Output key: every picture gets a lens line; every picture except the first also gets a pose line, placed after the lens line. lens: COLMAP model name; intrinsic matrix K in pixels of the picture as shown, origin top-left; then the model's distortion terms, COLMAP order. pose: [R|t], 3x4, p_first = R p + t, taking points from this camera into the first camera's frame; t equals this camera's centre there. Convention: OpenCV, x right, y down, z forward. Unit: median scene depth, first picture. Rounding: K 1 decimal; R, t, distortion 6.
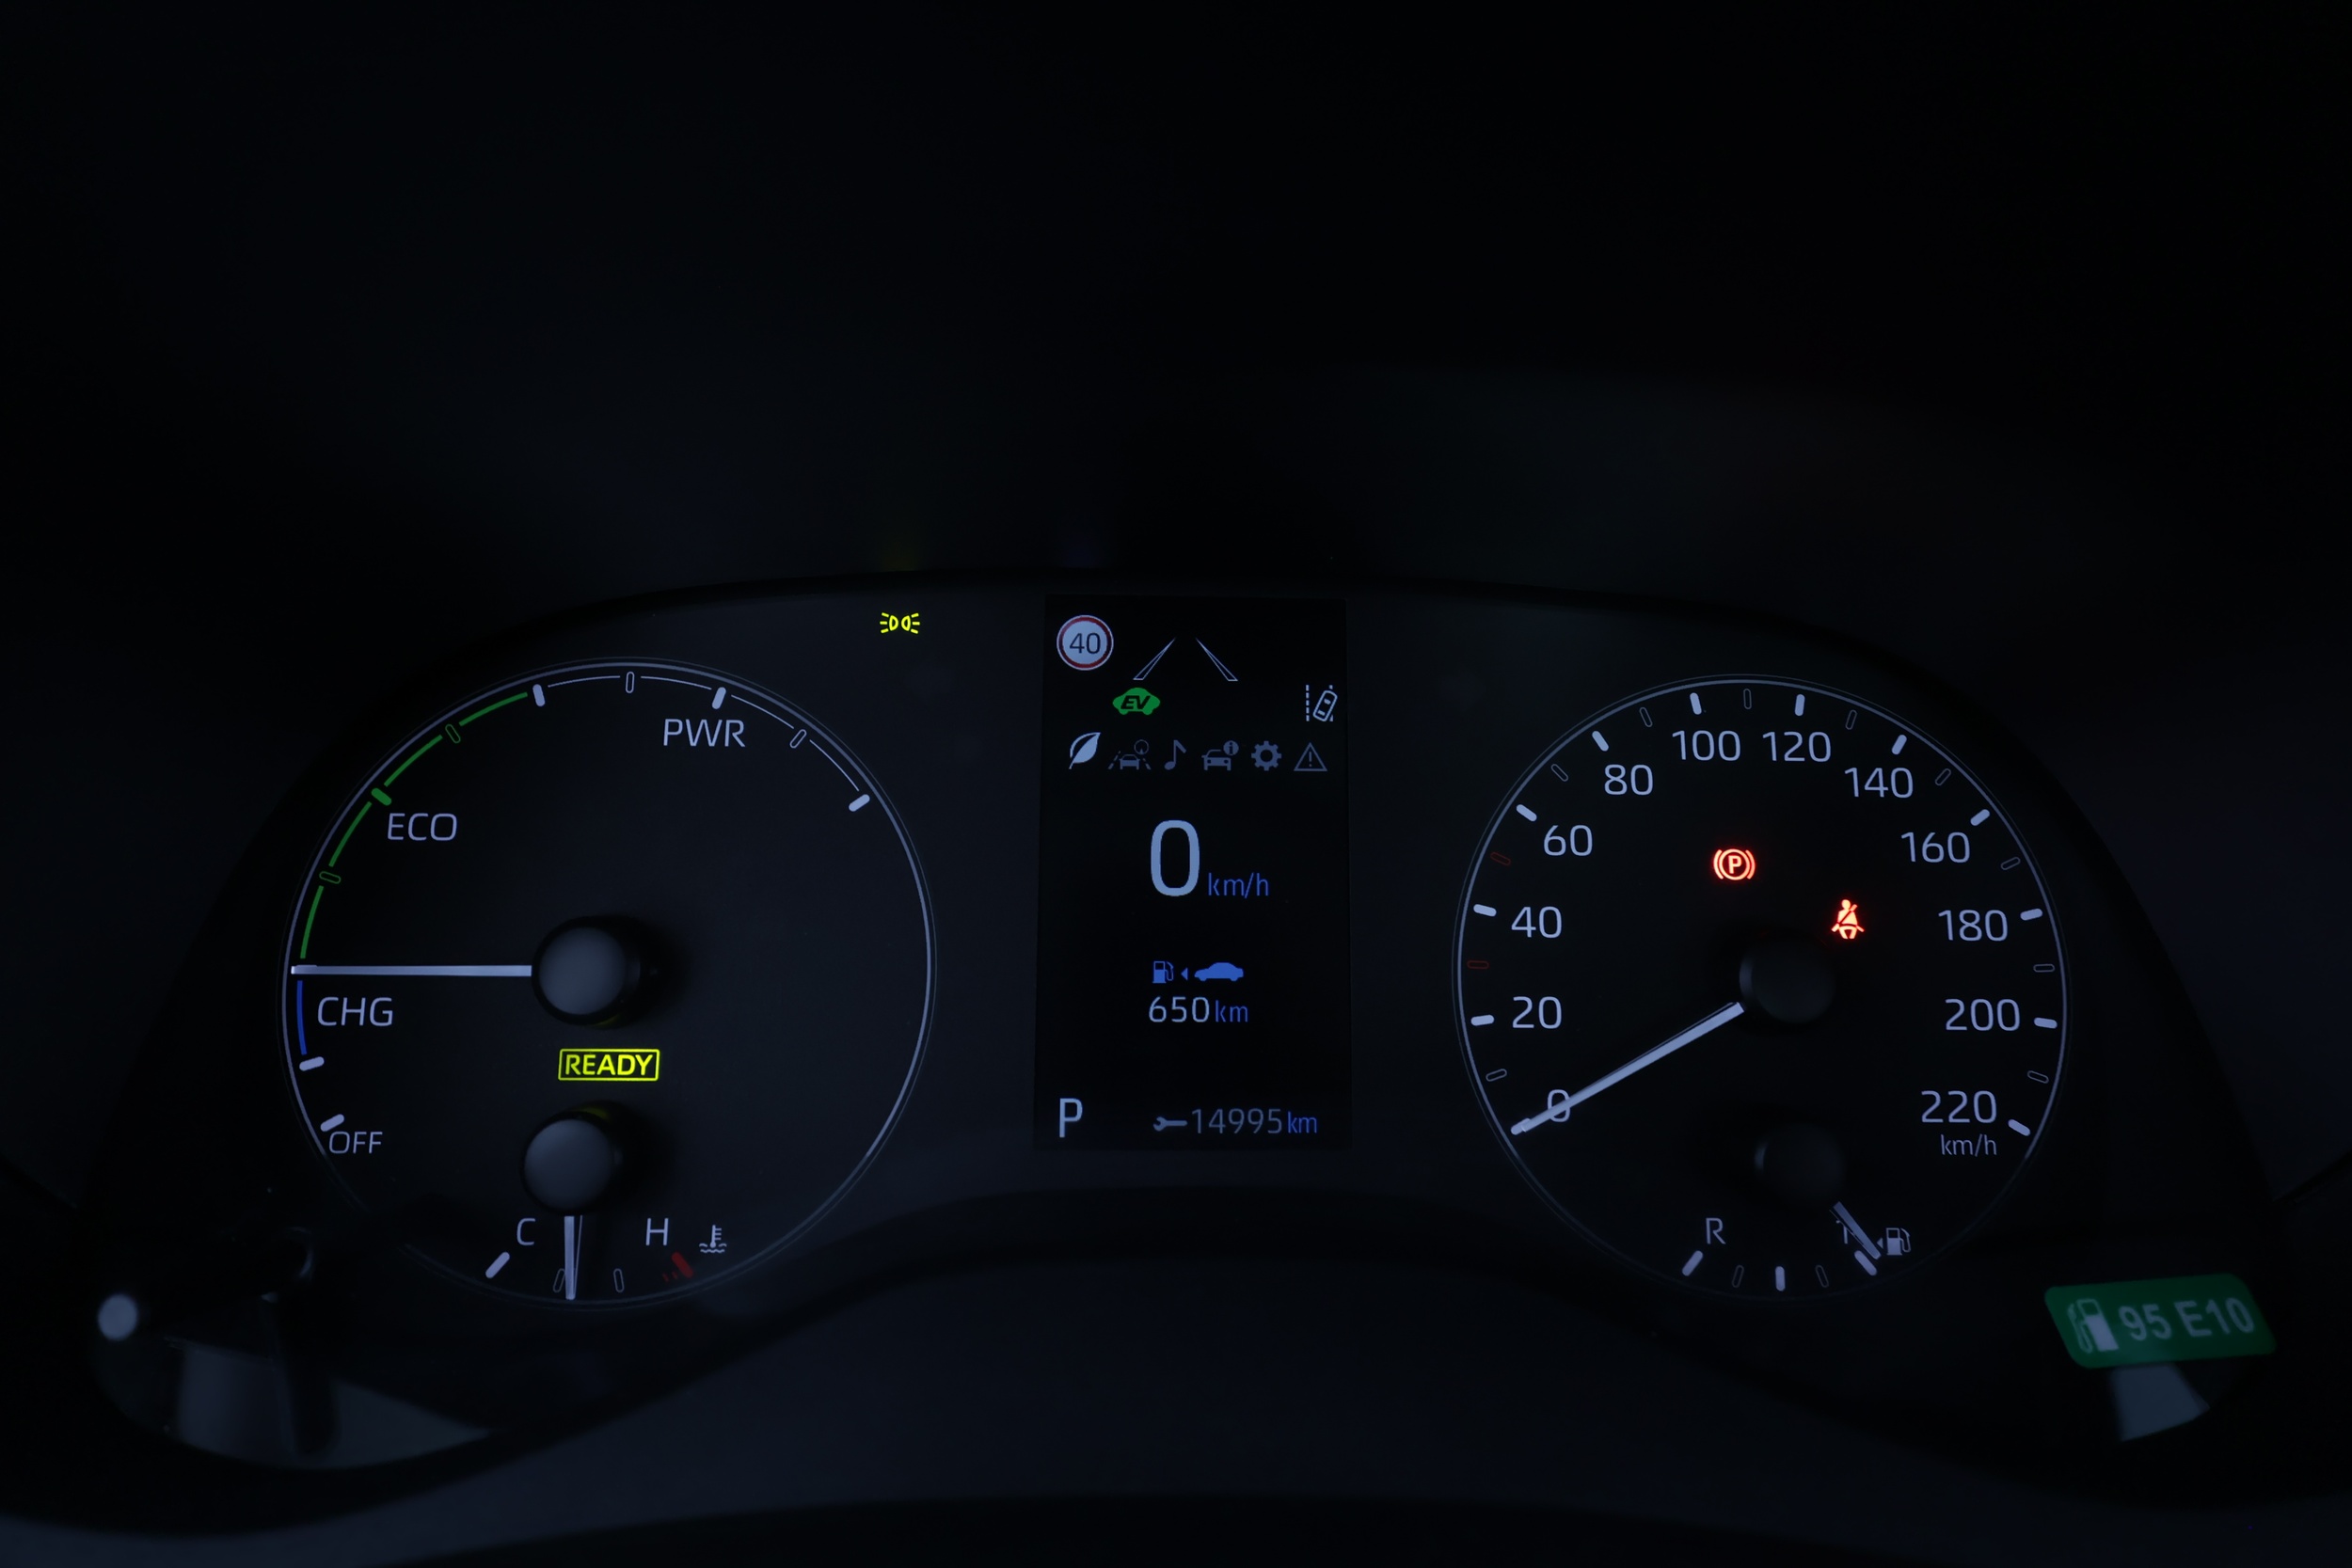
lens RADIAL K [[1415.7, 0, 1179.8], [0, 1415.7, 785.0], [0, 0, 1]] dist [-0.006615, -0.001909]
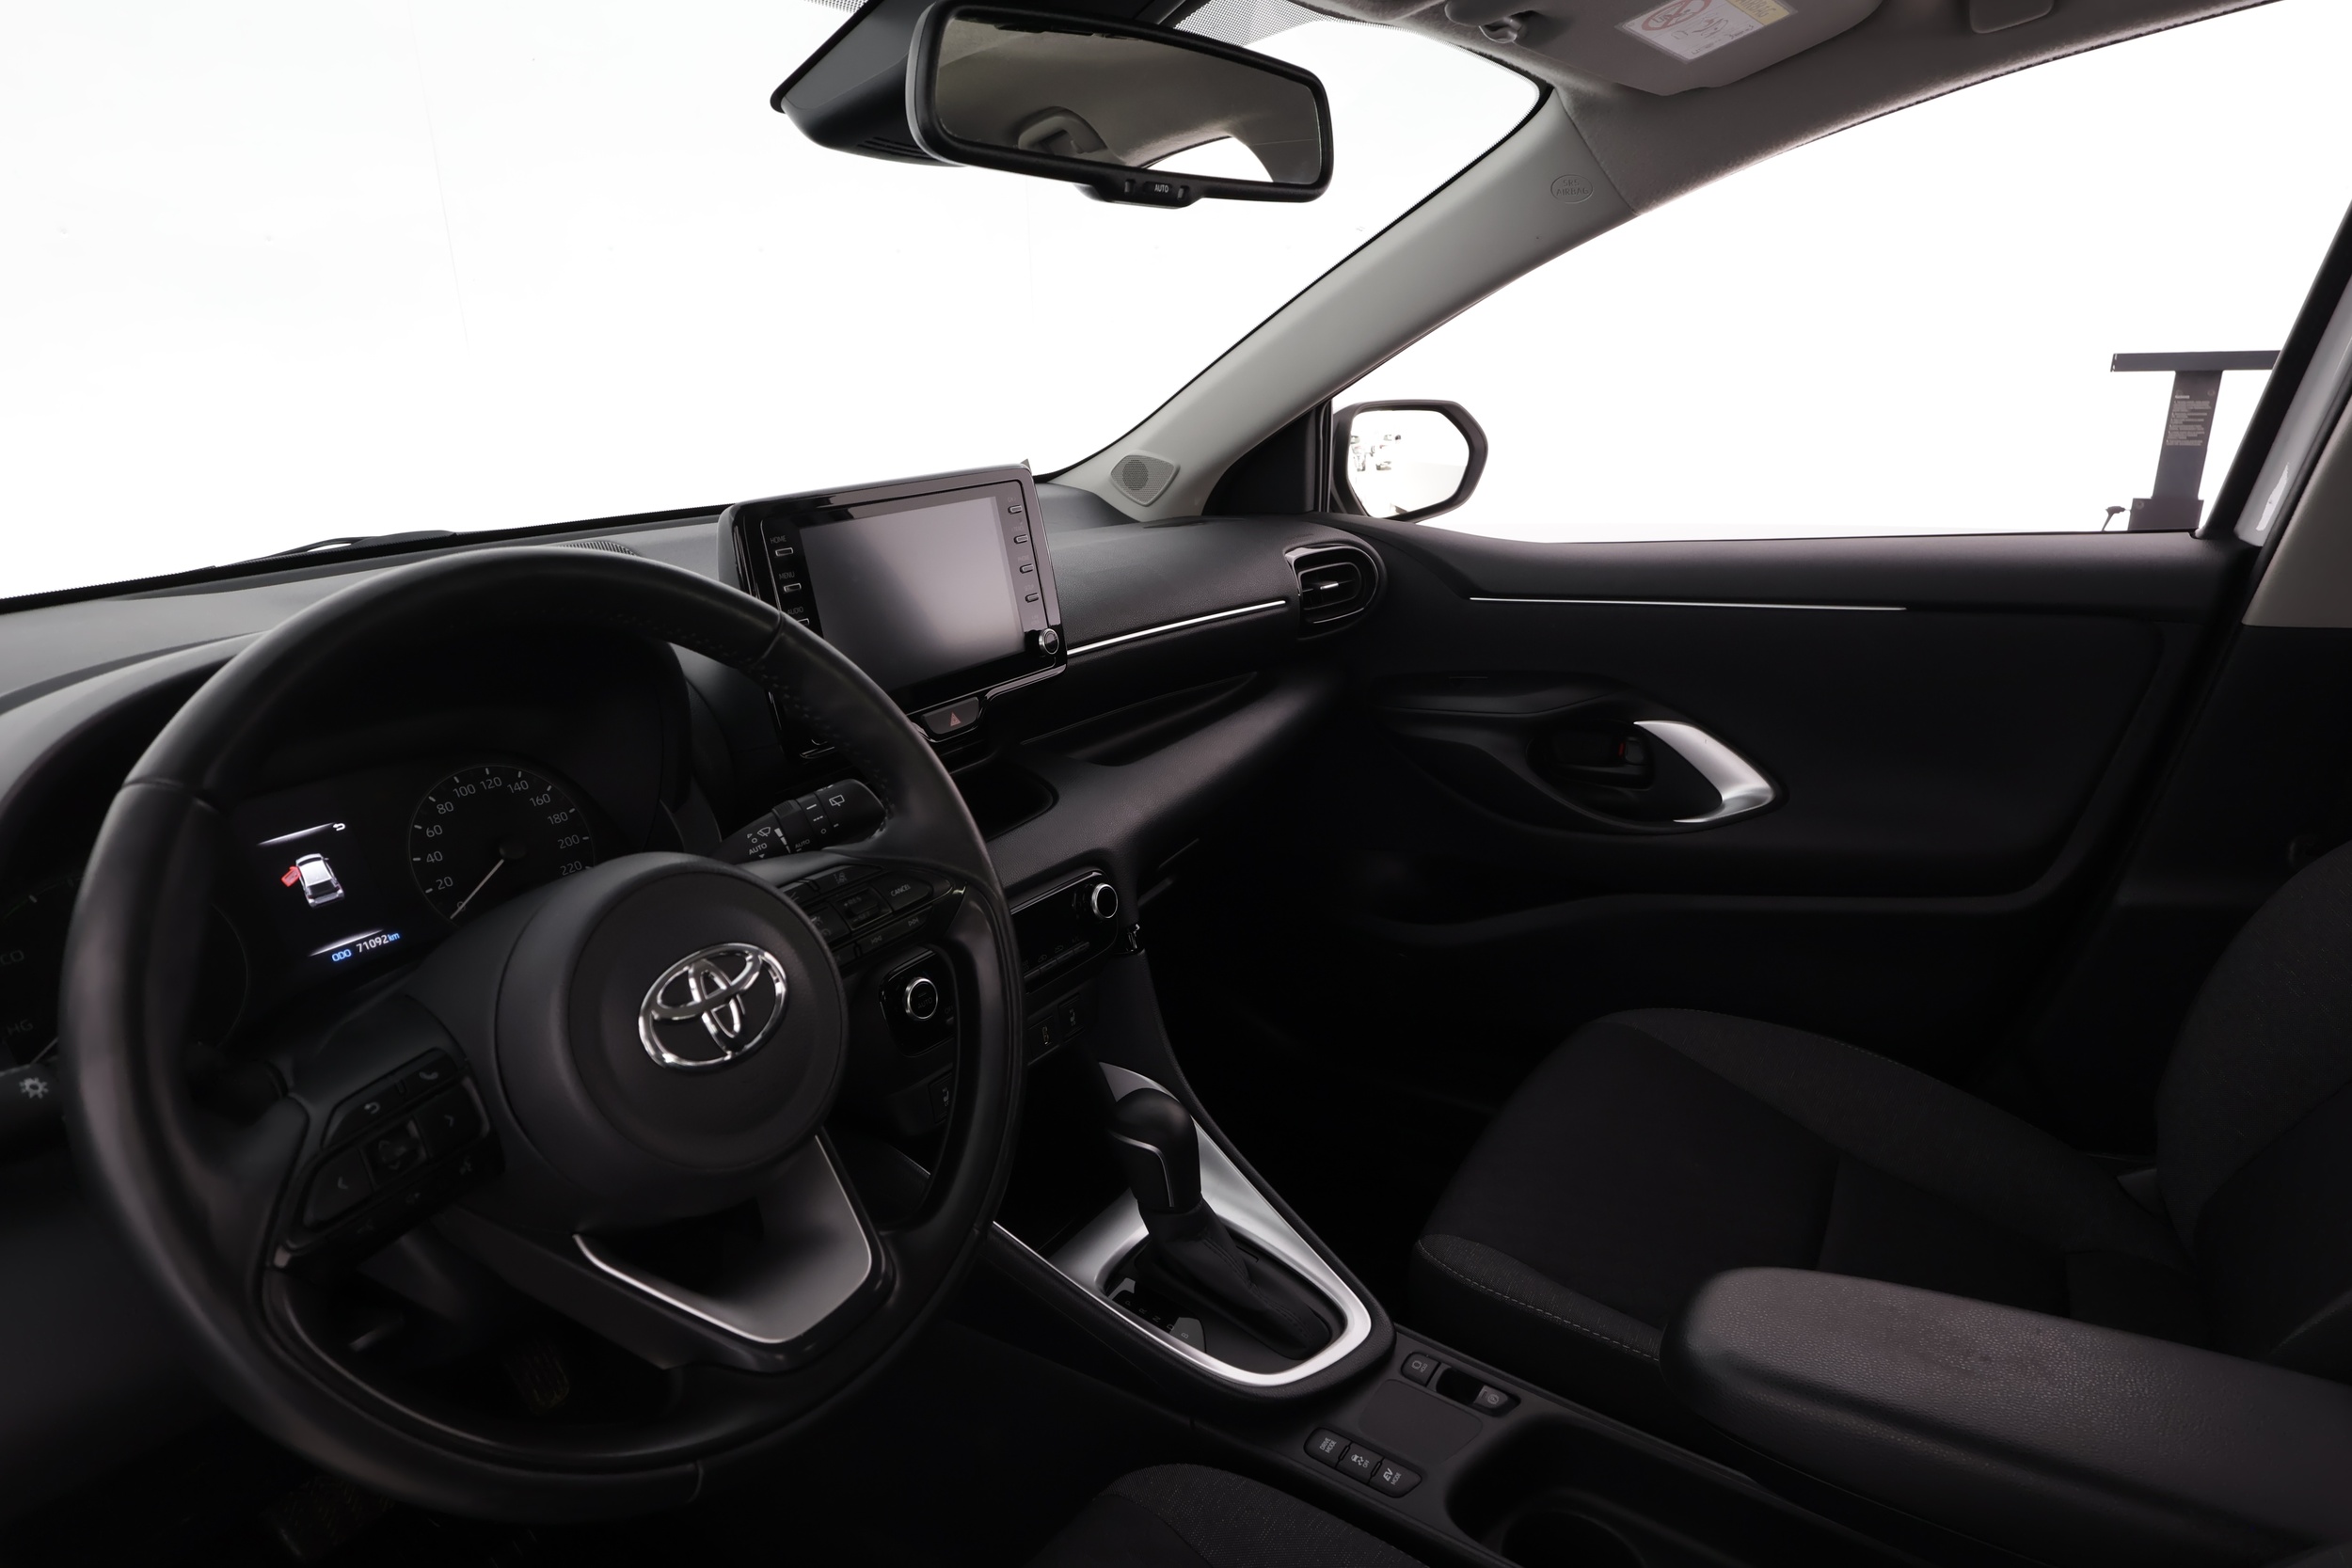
lens RADIAL K [[1415.7, 0, 1175.9], [0, 1415.7, 789.8], [0, 0, 1]] dist [-0.006615, -0.001909]
pose [[0.583484, -0.283936, 0.760872, -1.170048], [0.278541, 0.950029, 0.140922, -0.033247], [-0.762864, 0.129709, 0.633415, -2.357341]]
